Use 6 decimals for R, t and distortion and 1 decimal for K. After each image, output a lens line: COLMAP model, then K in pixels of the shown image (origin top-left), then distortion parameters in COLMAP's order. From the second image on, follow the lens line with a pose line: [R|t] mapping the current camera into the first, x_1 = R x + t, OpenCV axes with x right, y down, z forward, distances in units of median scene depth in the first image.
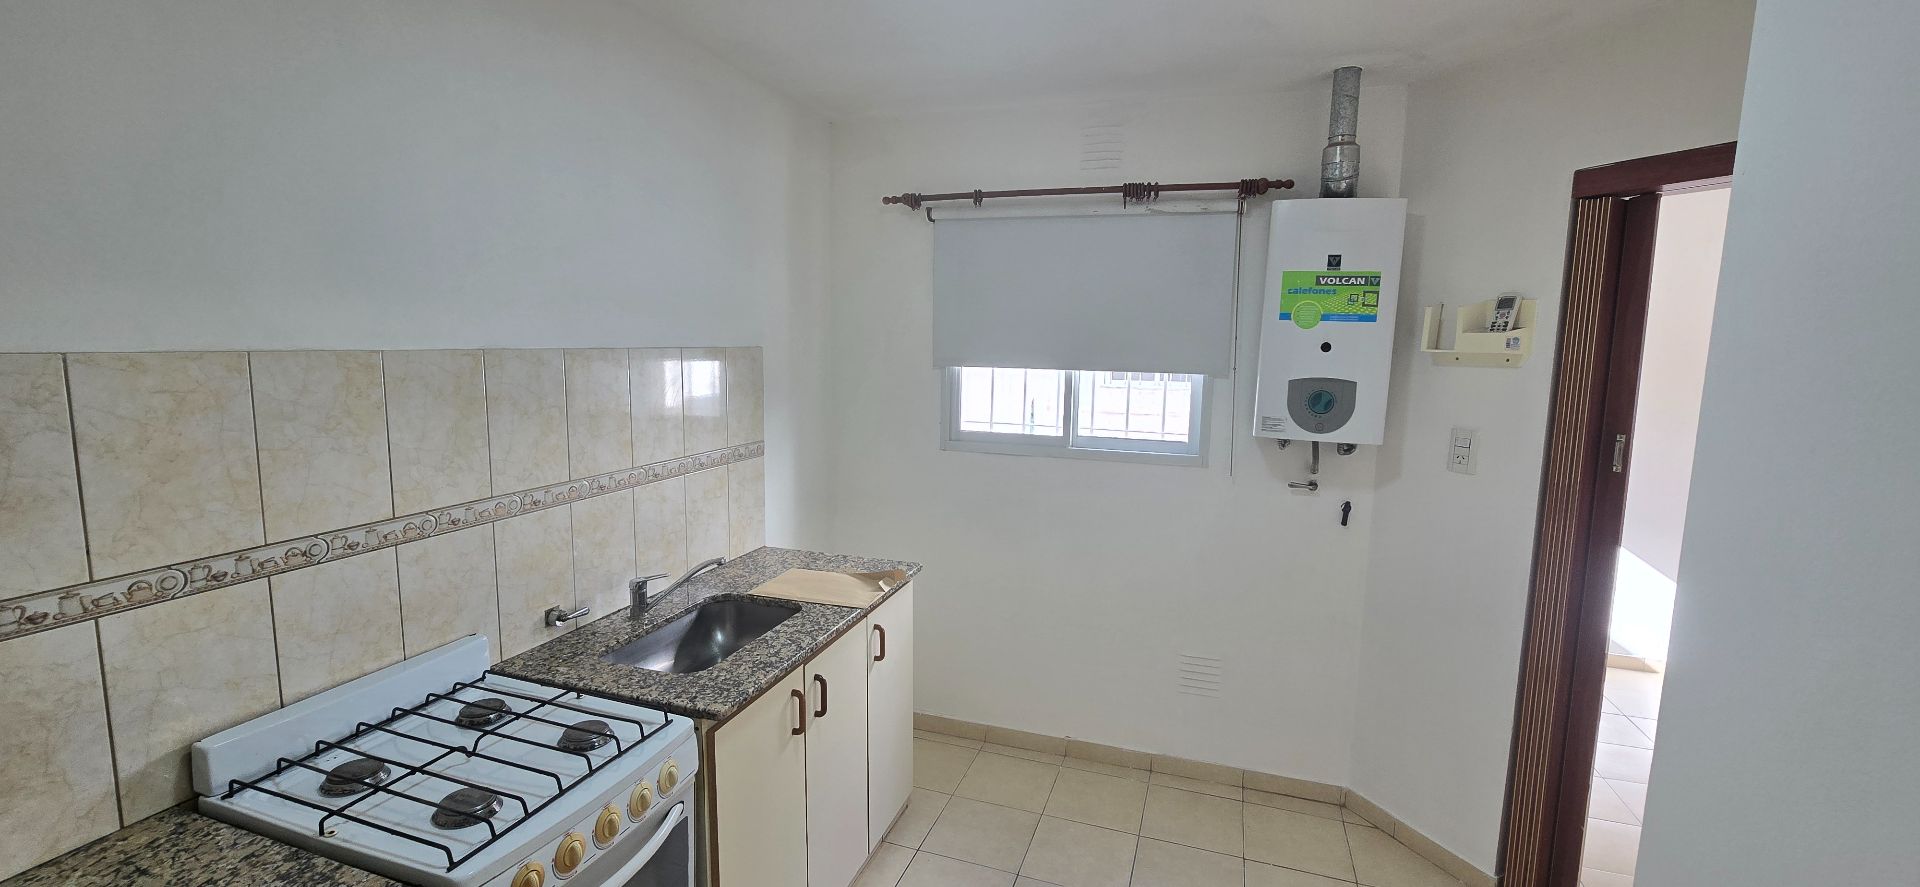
lens RADIAL K [[786.8, 0, 954.8], [0, 786.8, 441.7], [0, 0, 1]] dist [-0.003505, -0.000088]
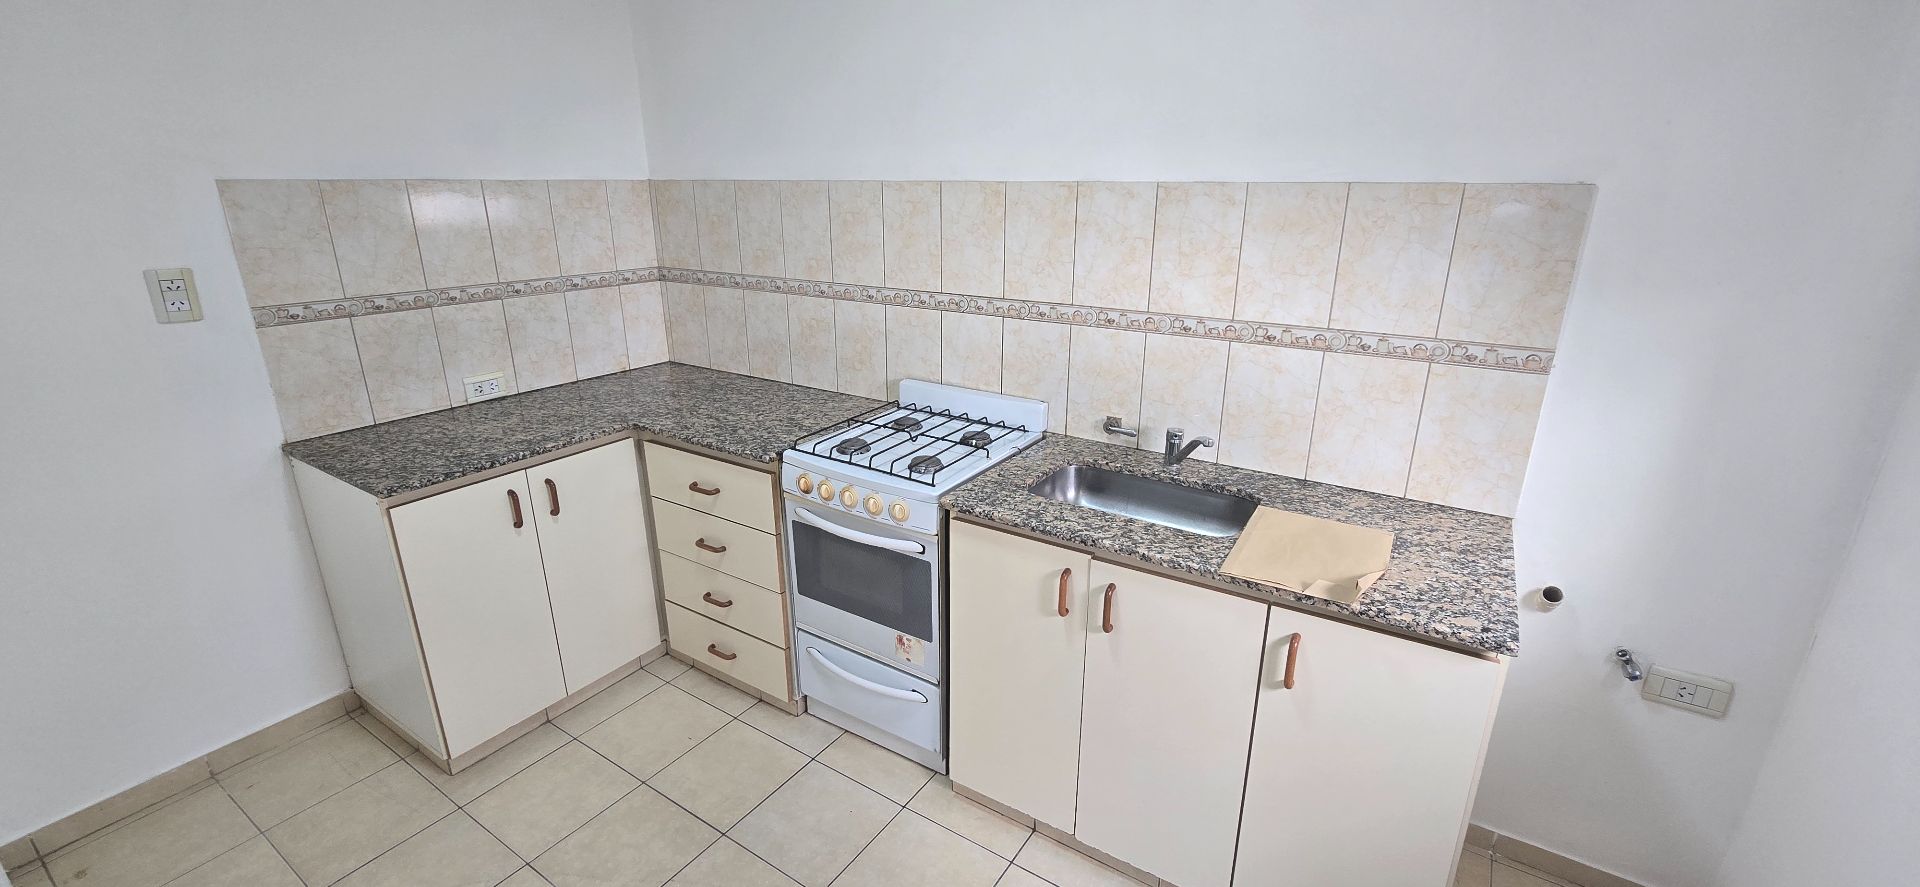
lens RADIAL K [[786.8, 0, 957.1], [0, 786.8, 438.8], [0, 0, 1]] dist [-0.003505, -0.000088]
pose [[-0.252745, 0.282861, -0.925262, 0.714338], [-0.132920, 0.937092, 0.322786, -0.115241], [0.958359, 0.204568, -0.199247, 1.175032]]
